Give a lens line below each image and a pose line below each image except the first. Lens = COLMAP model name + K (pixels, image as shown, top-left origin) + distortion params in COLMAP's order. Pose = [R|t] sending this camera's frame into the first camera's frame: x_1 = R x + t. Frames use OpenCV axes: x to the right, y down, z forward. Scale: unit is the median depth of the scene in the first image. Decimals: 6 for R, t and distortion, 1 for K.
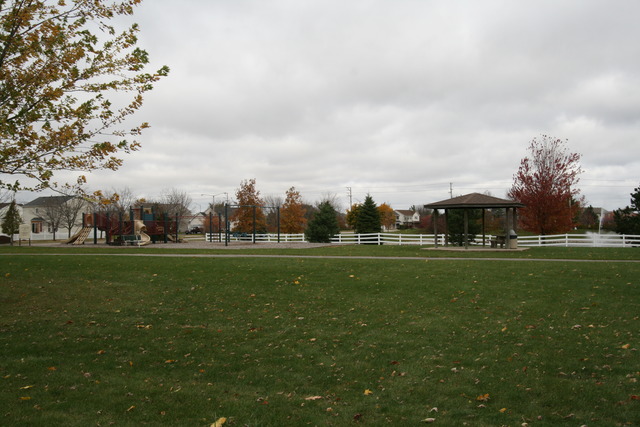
lens RADIAL K [[635.7, 0, 318.4], [0, 635.7, 213.4], [0, 0, 1]] dist [0.002655, 0.000000]
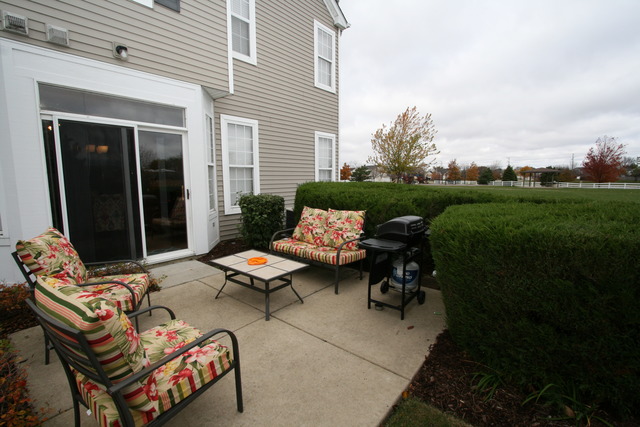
lens RADIAL K [[297.9, 0, 317.6], [0, 297.9, 212.6], [0, 0, 1]] dist [-0.018517, 0.000942]
pose [[0.863414, 0.062765, -0.500576, 0.028622], [0.009286, 0.990086, 0.140158, -0.014118], [0.504410, -0.125663, 0.854271, -0.326257]]
